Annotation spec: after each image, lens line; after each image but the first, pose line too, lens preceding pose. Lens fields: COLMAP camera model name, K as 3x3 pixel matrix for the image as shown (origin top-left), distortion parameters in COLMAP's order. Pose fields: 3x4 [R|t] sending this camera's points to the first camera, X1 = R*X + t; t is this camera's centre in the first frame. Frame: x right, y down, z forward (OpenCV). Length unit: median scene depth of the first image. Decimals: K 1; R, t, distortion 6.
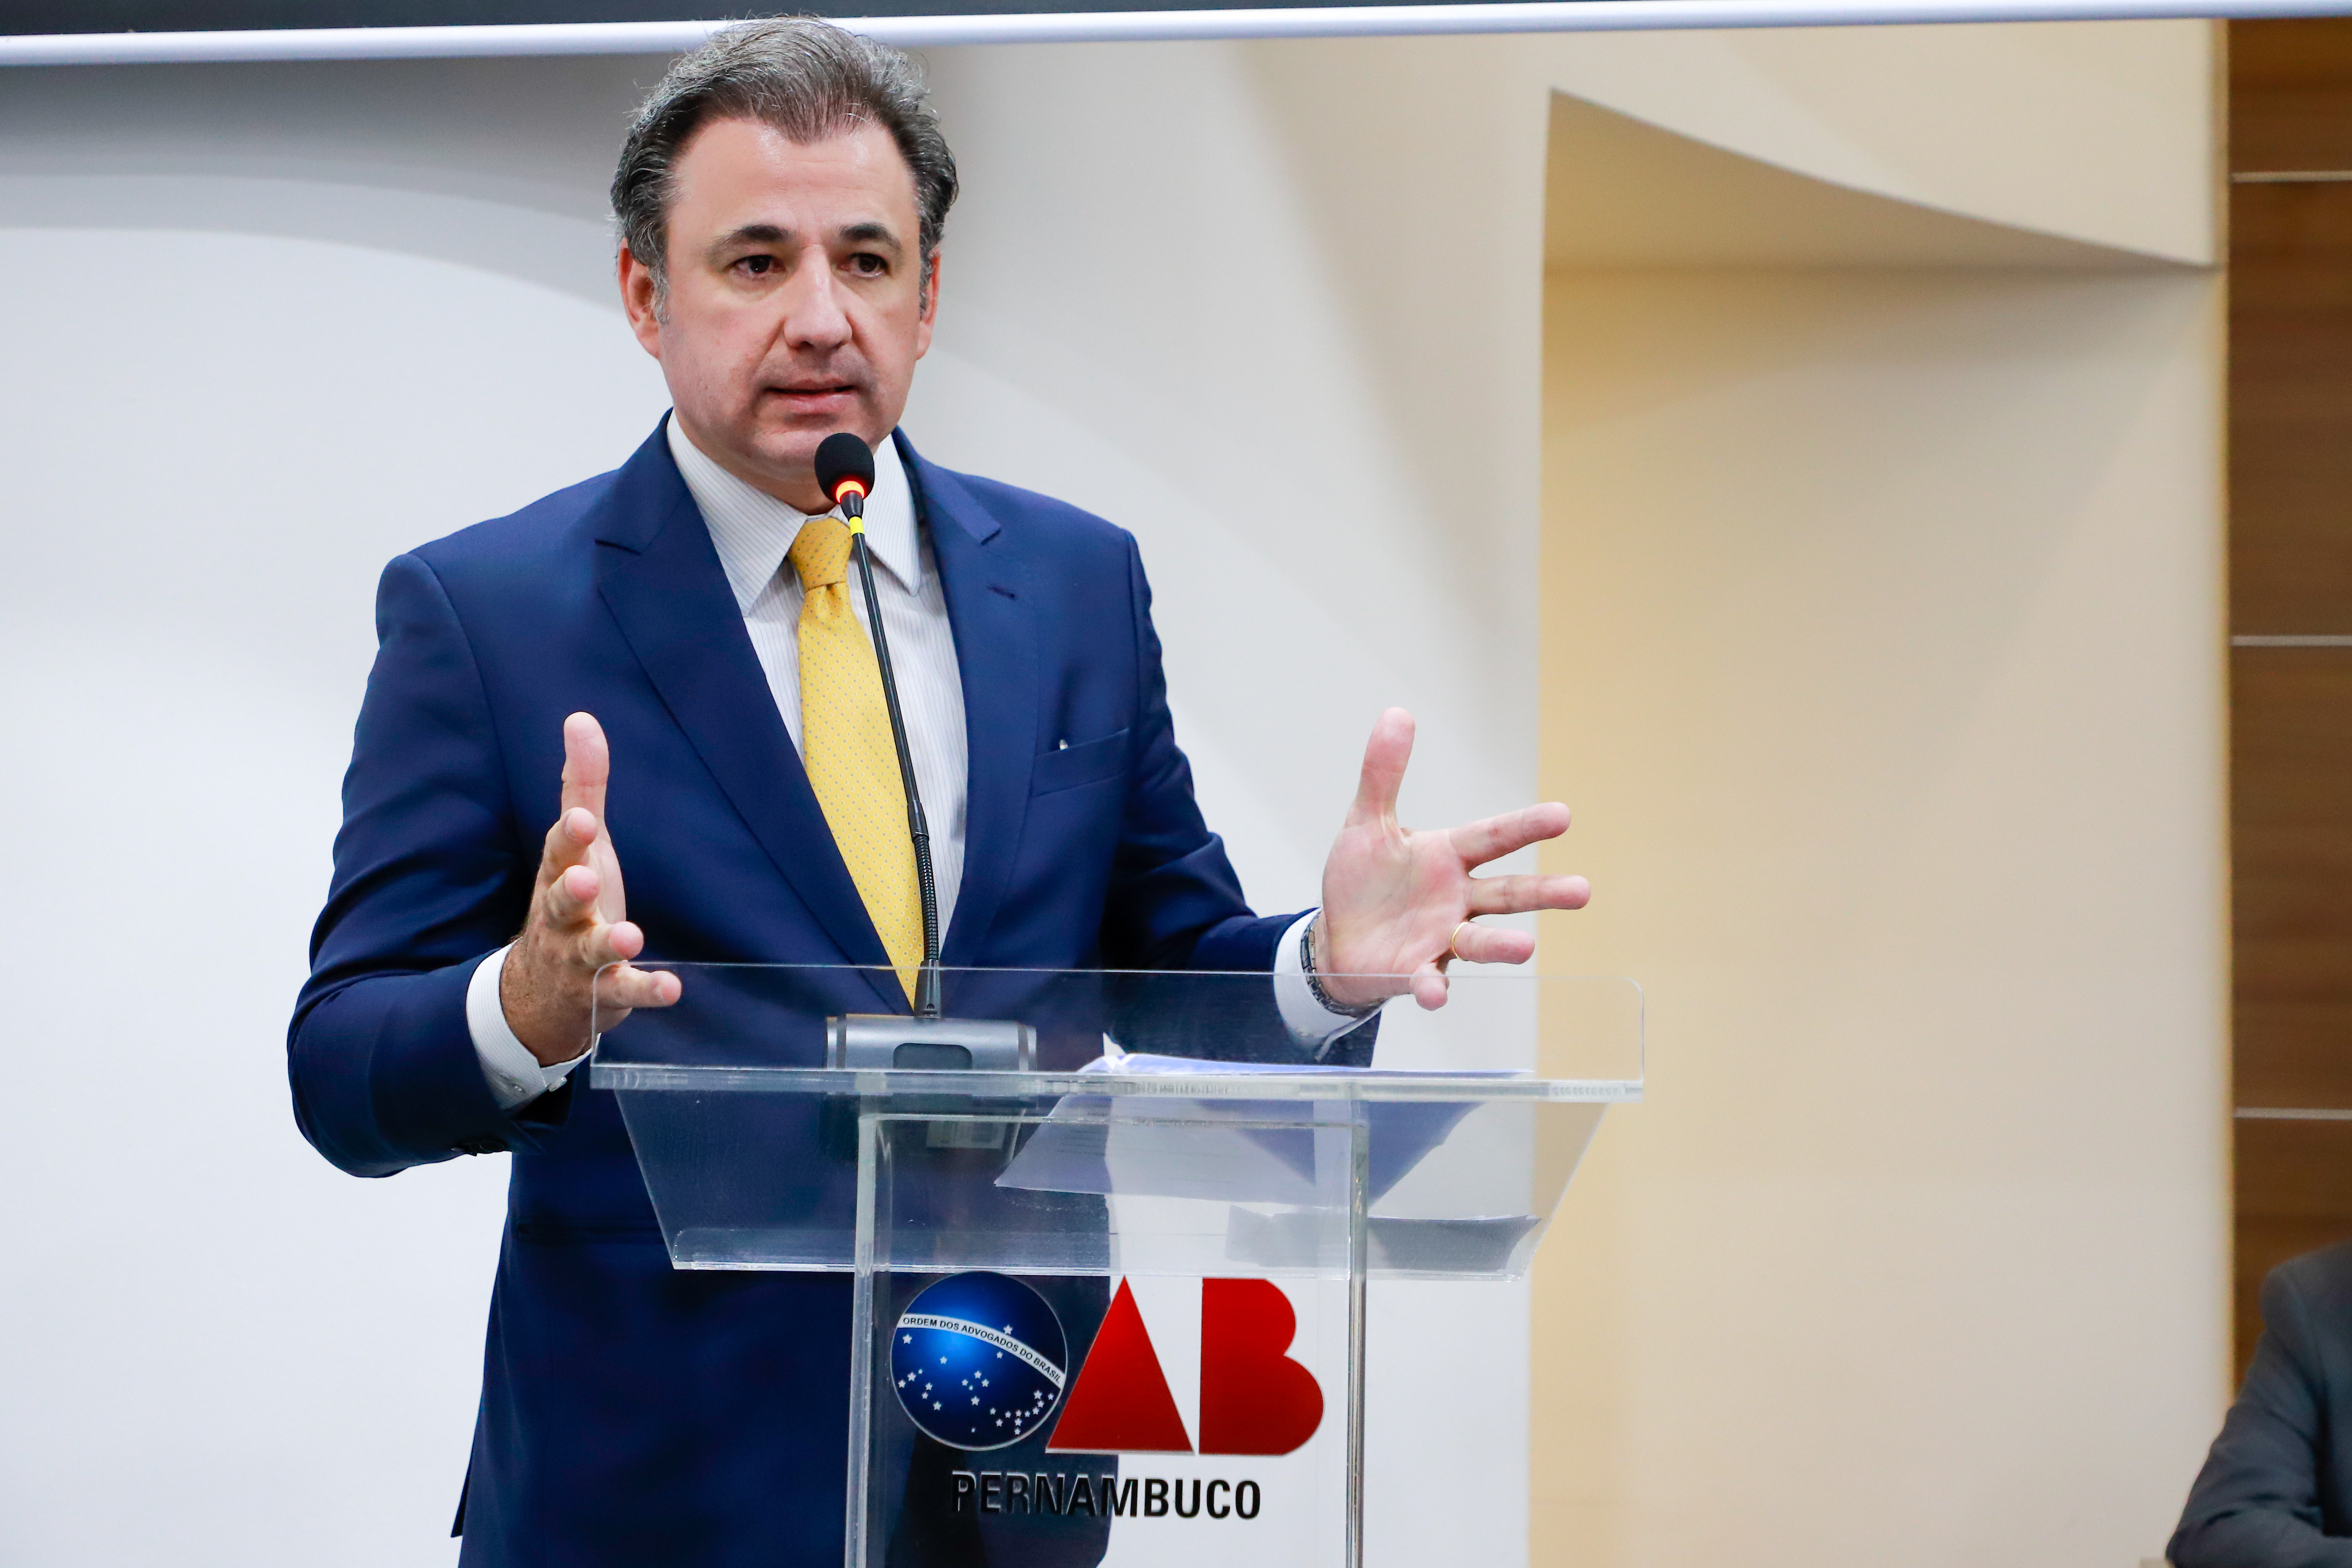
lens RADIAL K [[4033.9, 0, 1172.4], [0, 4033.9, 772.7], [0, 0, 1]] dist [0.003261, 0.239349]
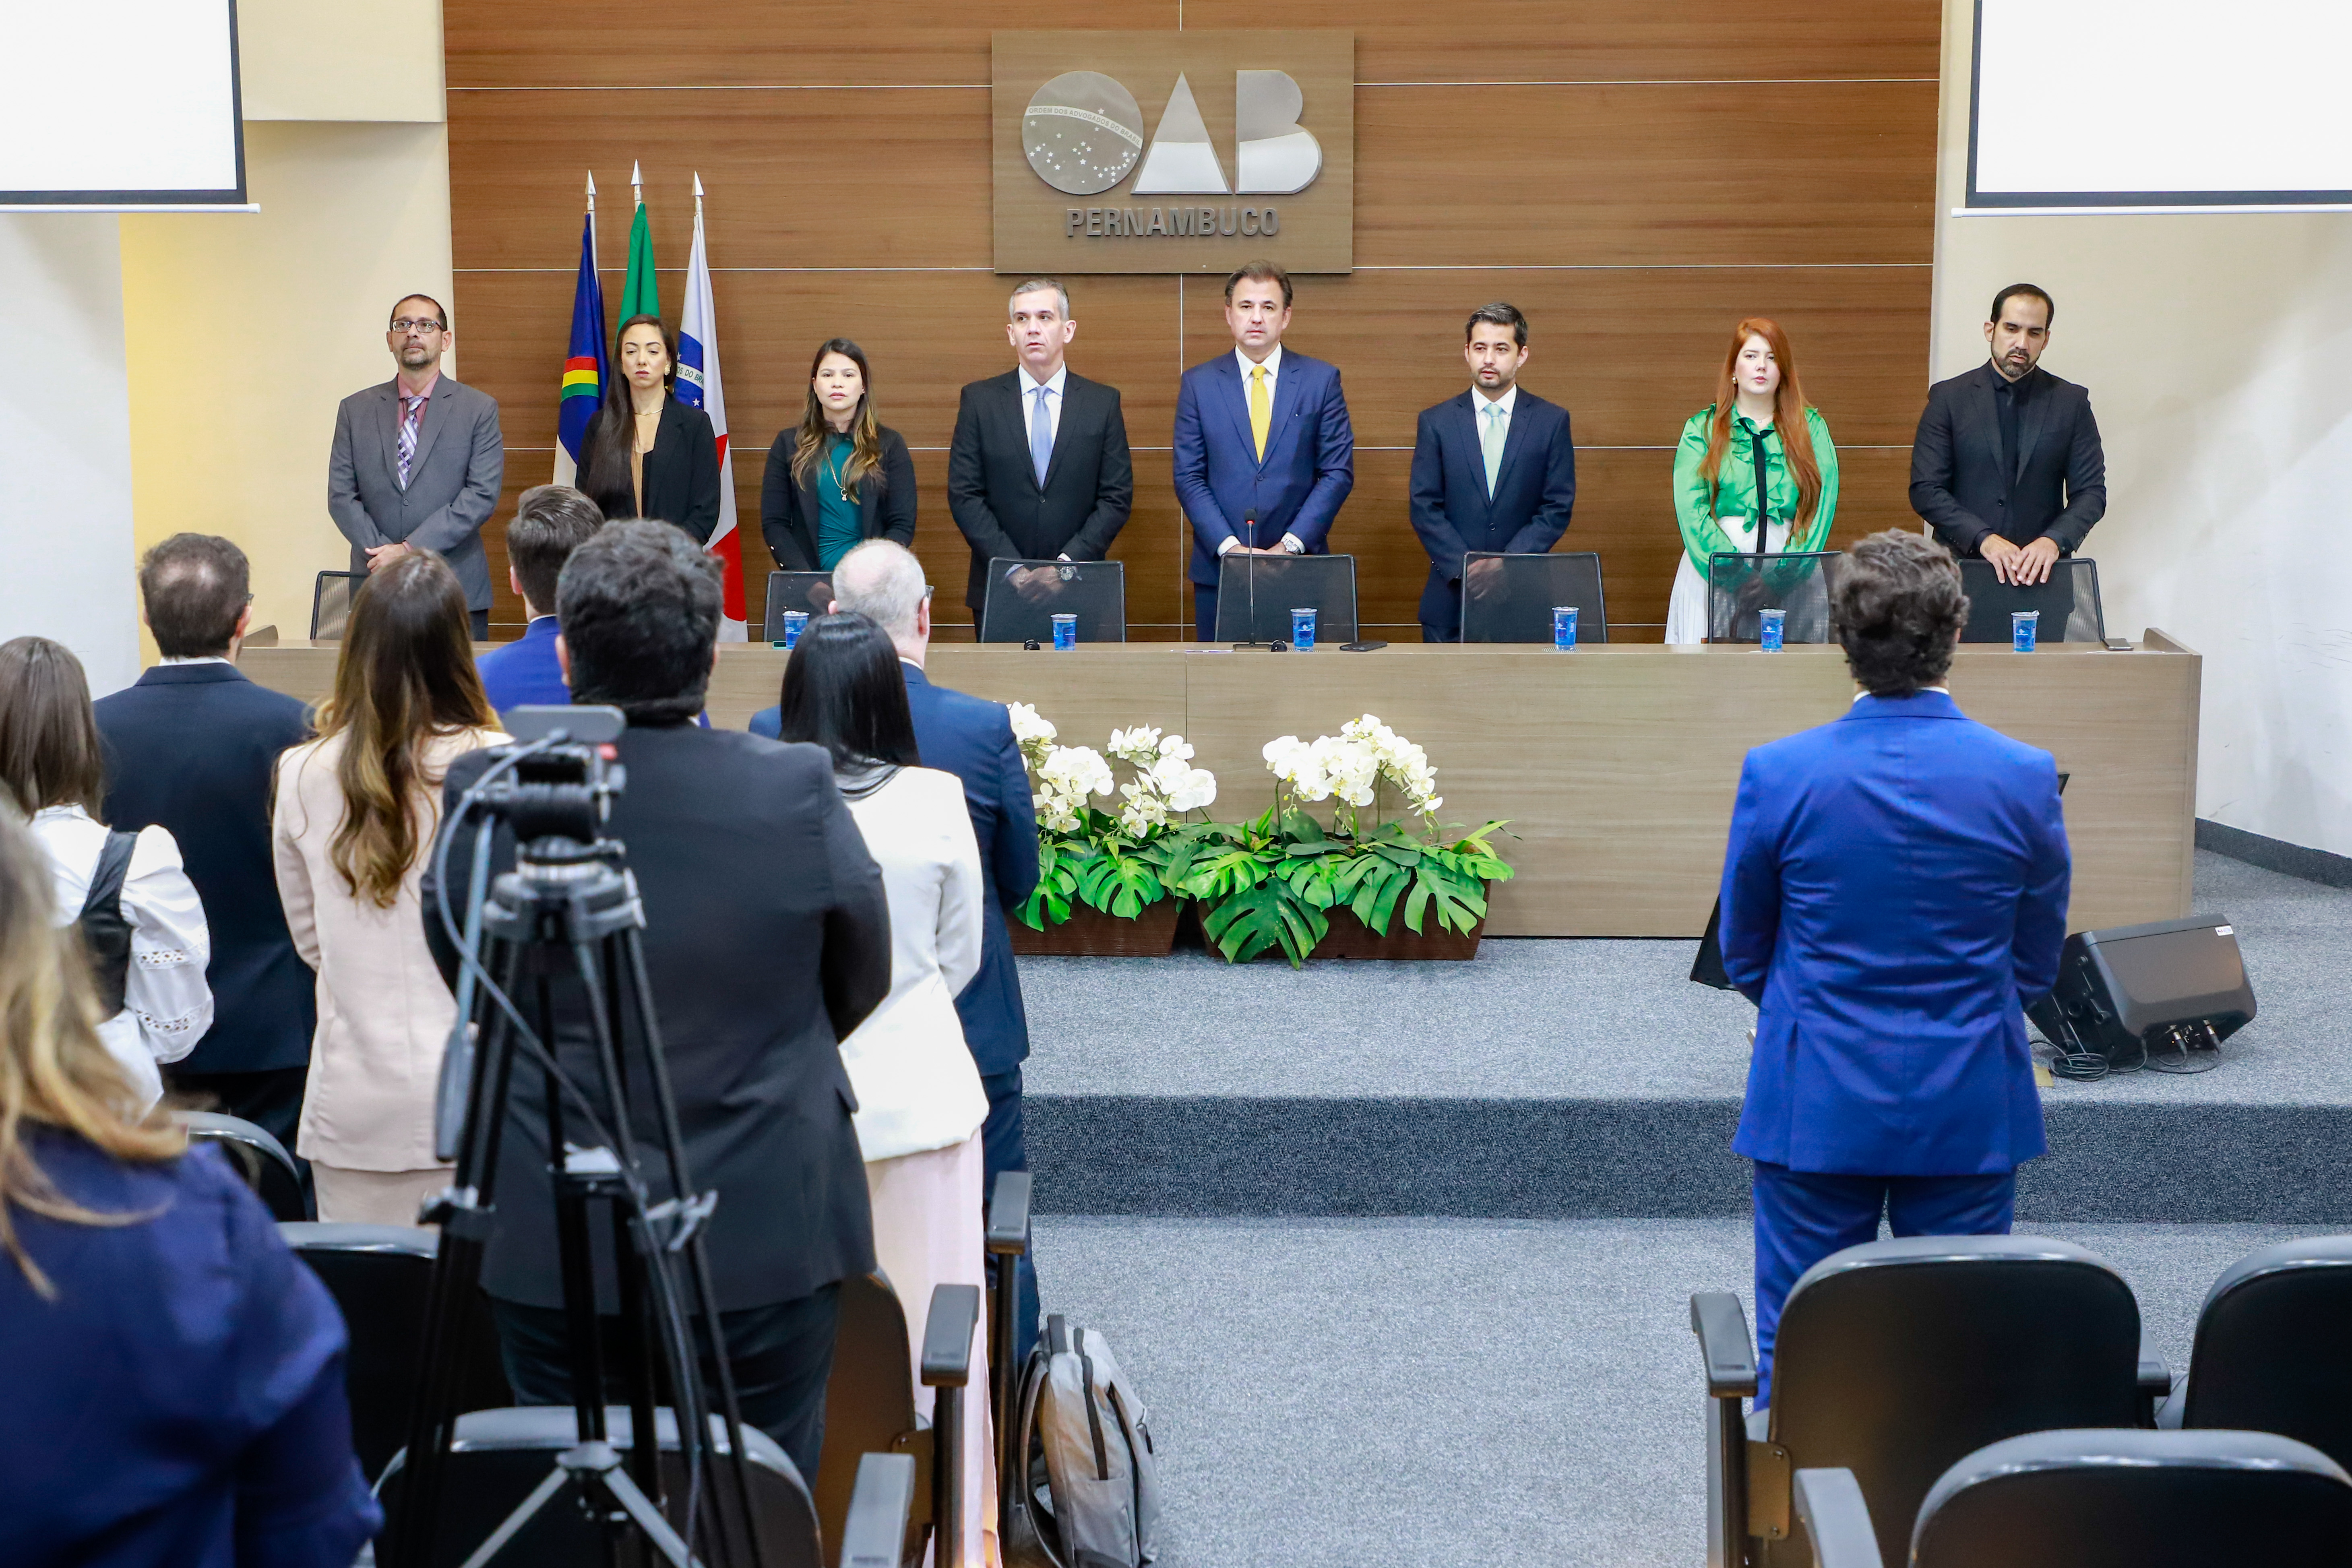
lens RADIAL K [[3436.3, 0, 1126.5], [0, 3436.3, 794.3], [0, 0, 1]] dist [0.025465, 0.027699]
pose [[0.991916, -0.042868, 0.119436, 1.077152], [0.010624, 0.965961, 0.258468, -0.717749], [-0.126451, -0.255110, 0.958608, -3.339718]]
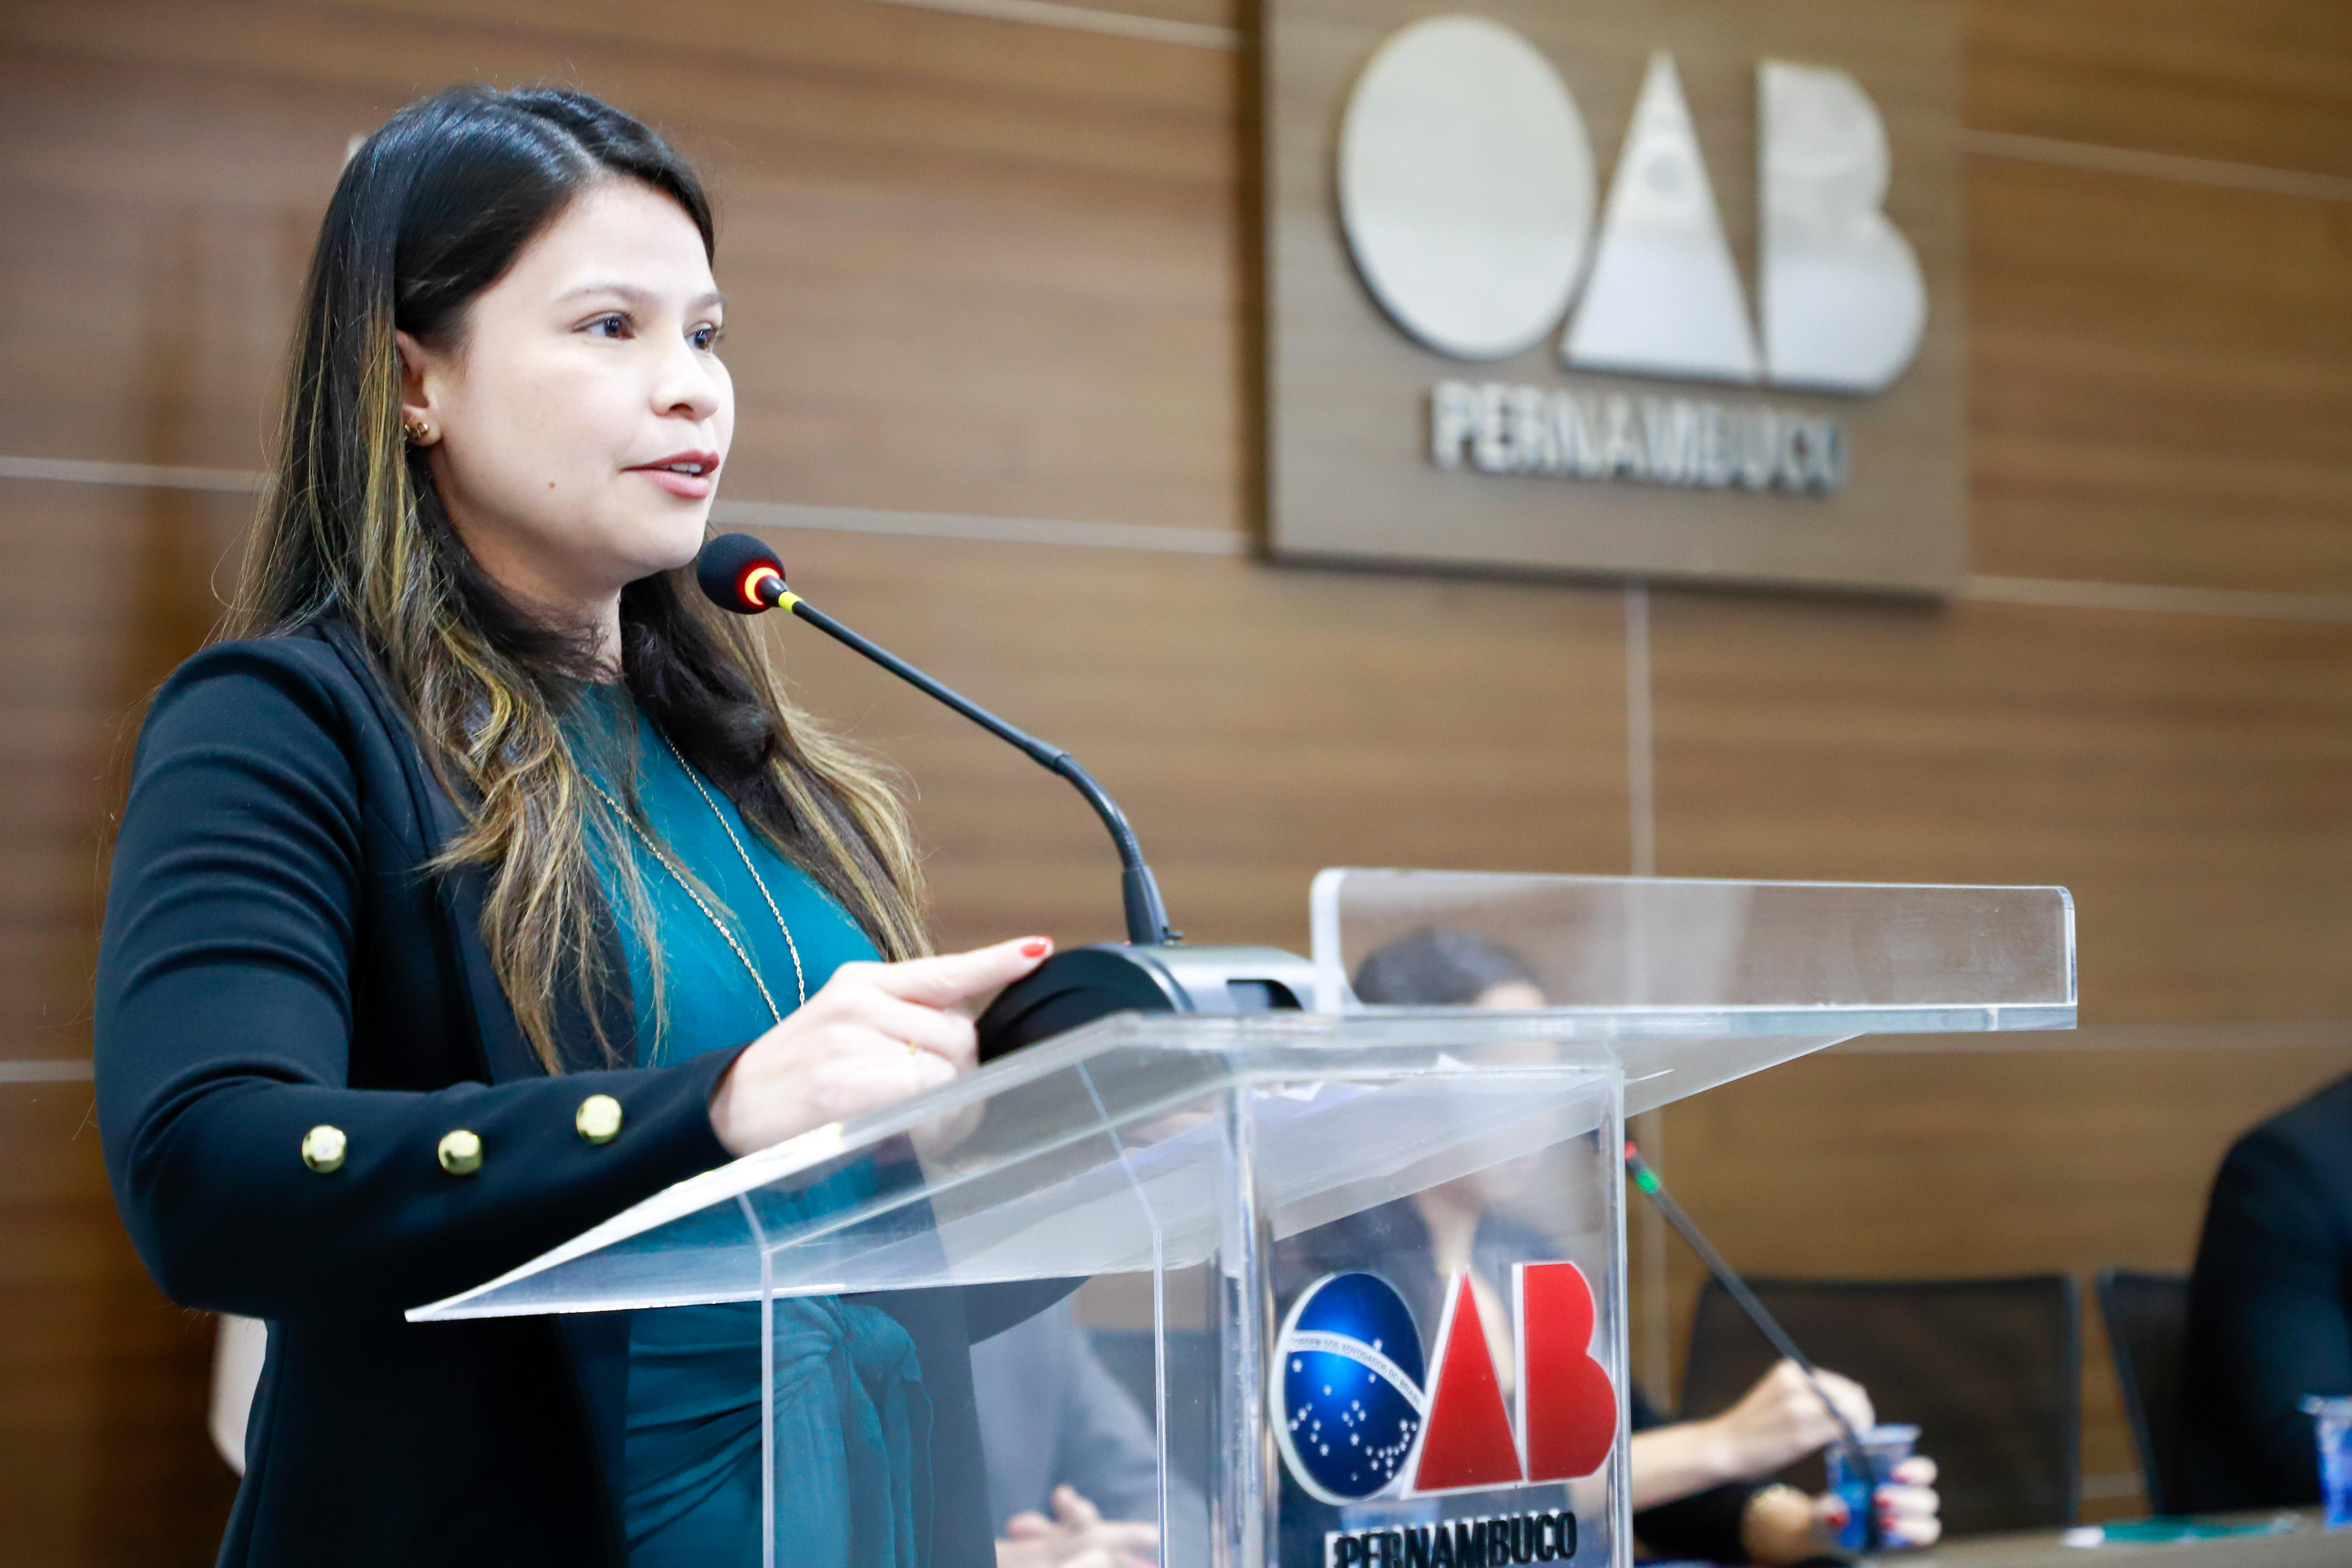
lens RADIAL K [[5392.9, 0, 1176.0], [0, 5392.9, 784.0], [0, 0, 1]] dist [0.110561, 0.097845]
pose [[0.664615, 0.009862, 0.747121, -0.846670], [-0.031751, 0.999382, 0.015053, 0.015321], [-0.746511, -0.033727, 0.664517, 0.340371]]
